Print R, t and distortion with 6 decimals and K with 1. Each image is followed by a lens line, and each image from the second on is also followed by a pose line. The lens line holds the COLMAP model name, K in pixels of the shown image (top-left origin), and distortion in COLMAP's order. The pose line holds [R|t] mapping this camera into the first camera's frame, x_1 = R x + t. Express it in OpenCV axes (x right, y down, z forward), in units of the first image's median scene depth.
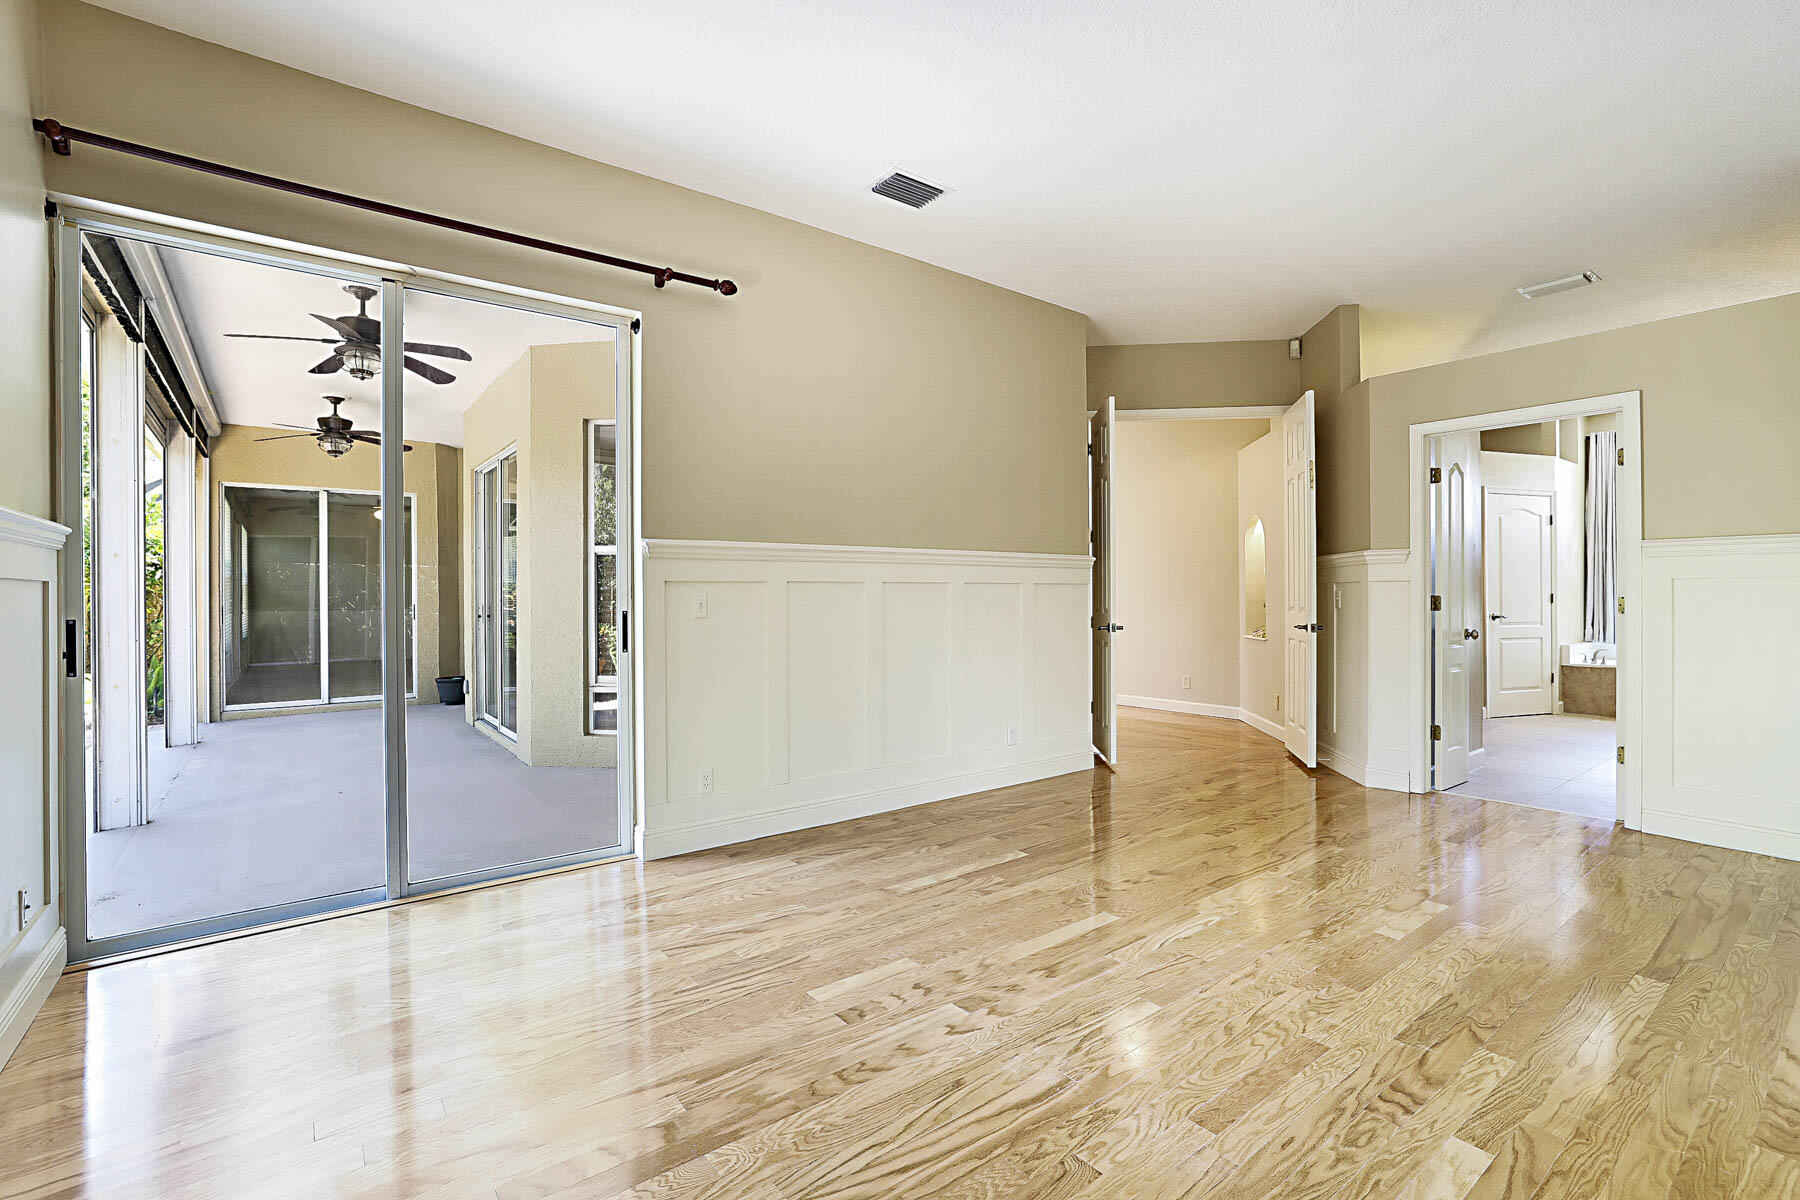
lens RADIAL K [[810.3, 0, 885.3], [0, 810.3, 597.9], [0, 0, 1]] dist [-0.033690, 0.013304]
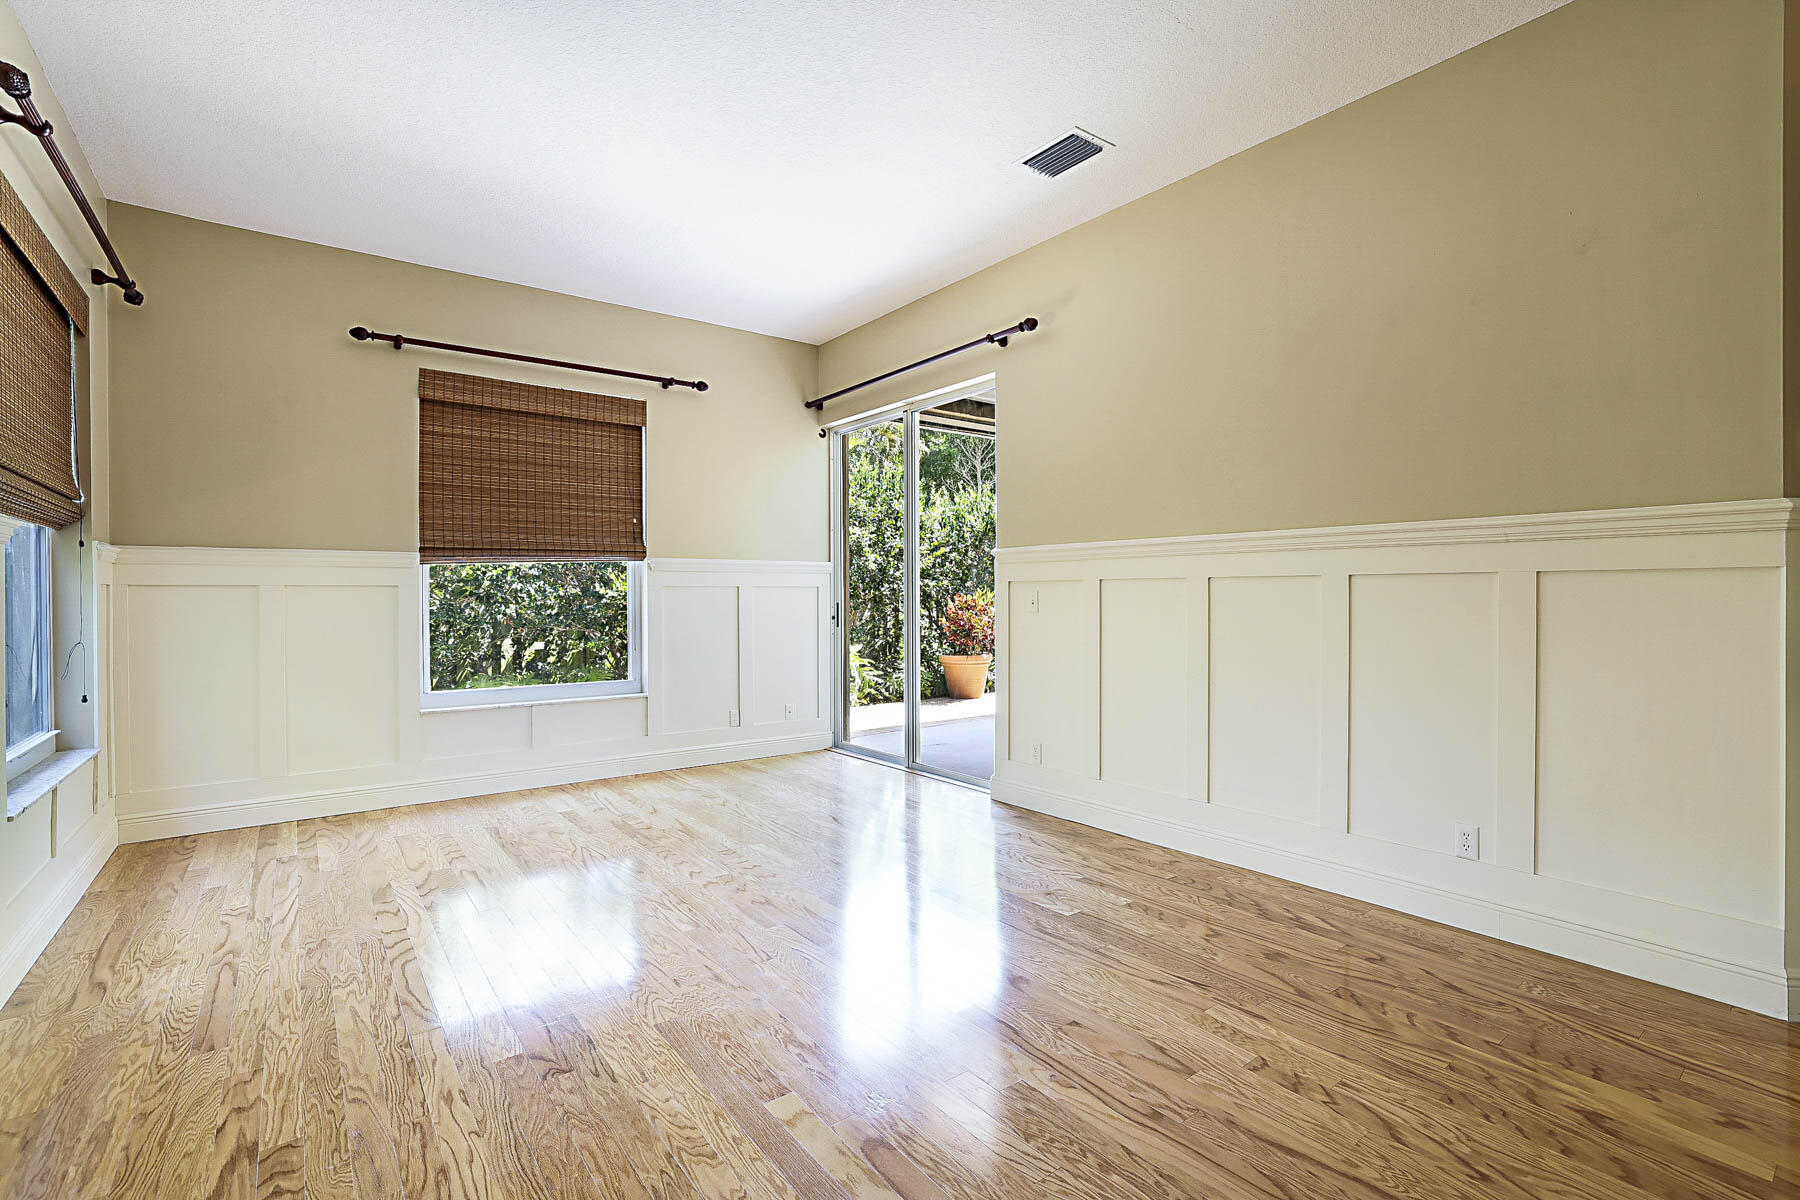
lens RADIAL K [[810.3, 0, 885.3], [0, 810.3, 597.9], [0, 0, 1]] dist [-0.033690, 0.013304]
pose [[-0.009477, 0.010900, -0.999896, 1.280381], [0.003544, 0.999935, 0.010867, -0.013809], [0.999949, -0.003441, -0.009515, 1.073886]]
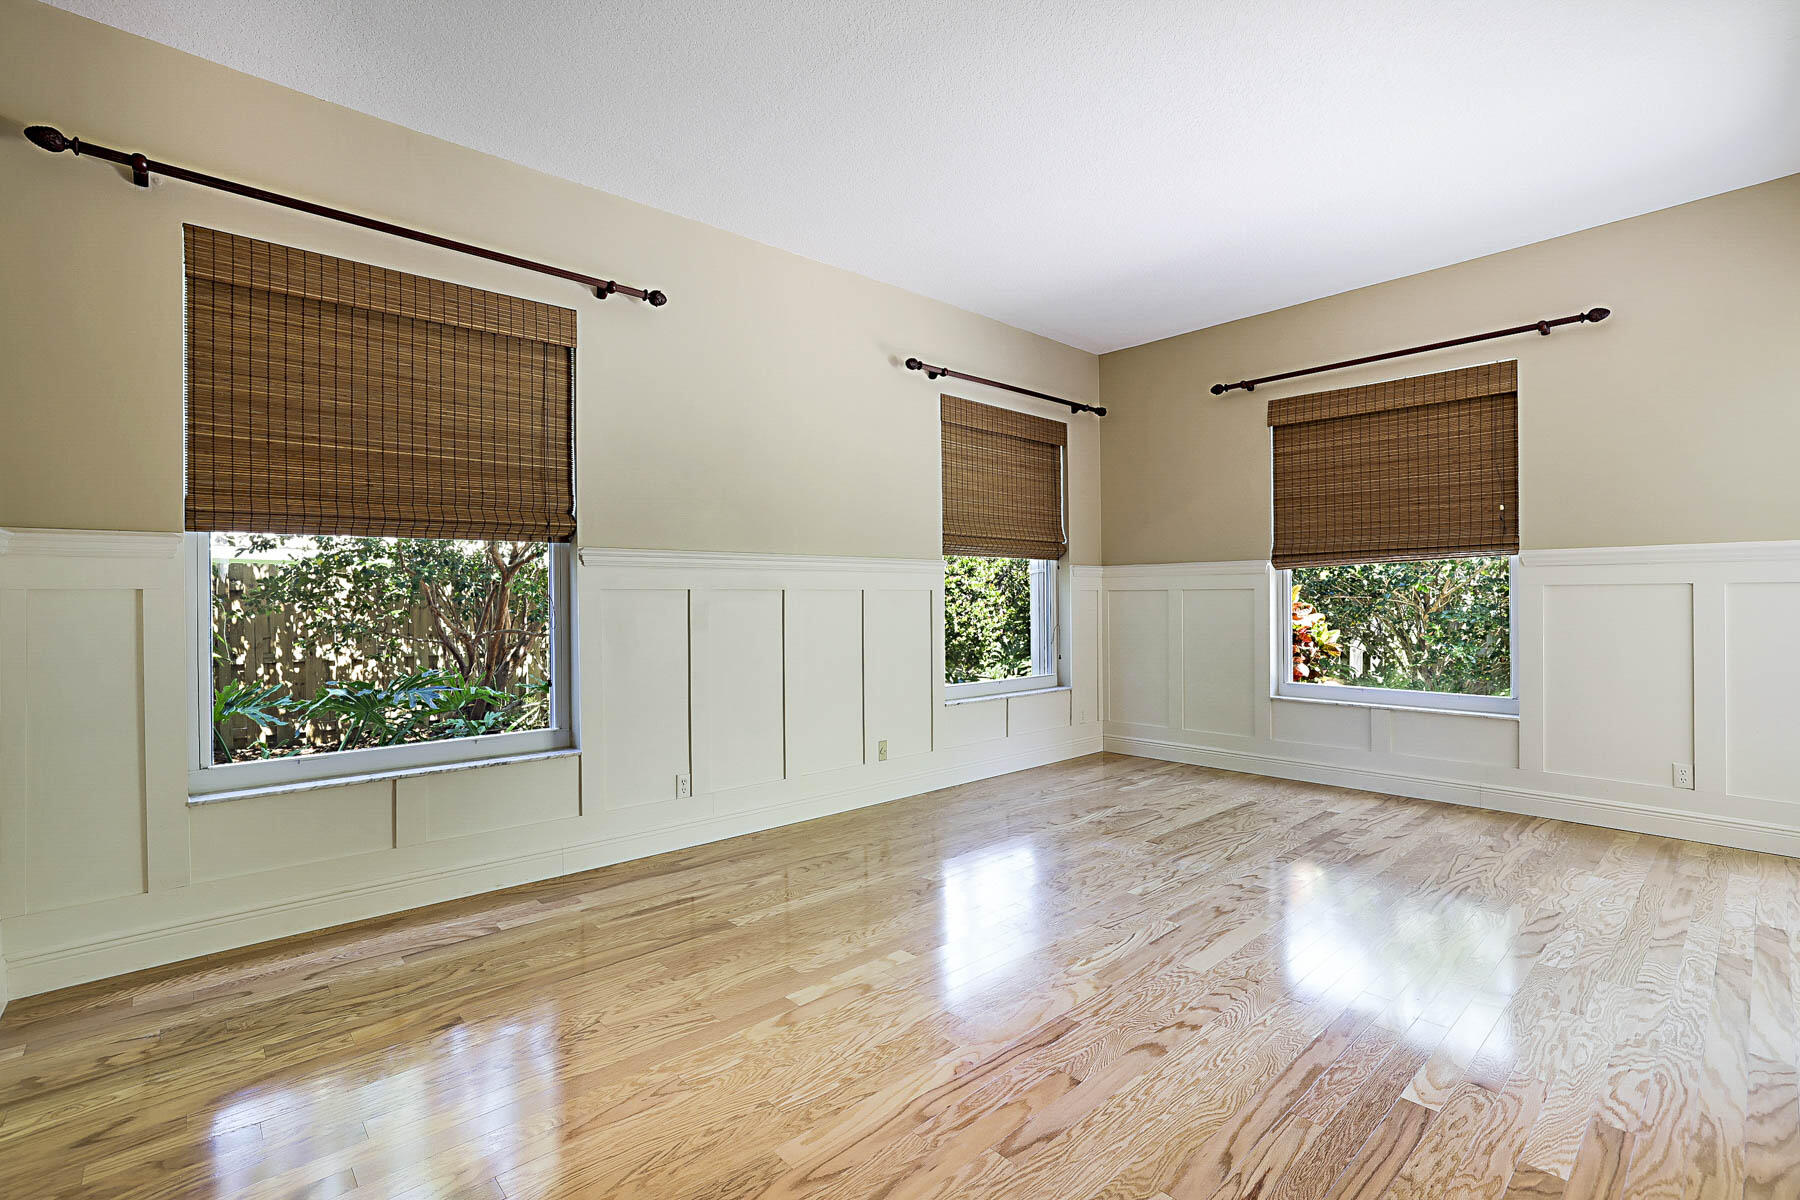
lens RADIAL K [[810.3, 0, 885.3], [0, 810.3, 597.9], [0, 0, 1]] dist [-0.033690, 0.013304]
pose [[-0.996658, 0.011355, -0.080888, 0.714553], [0.011452, 0.999934, -0.000732, -0.011378], [0.080875, -0.001655, -0.996723, 1.935400]]
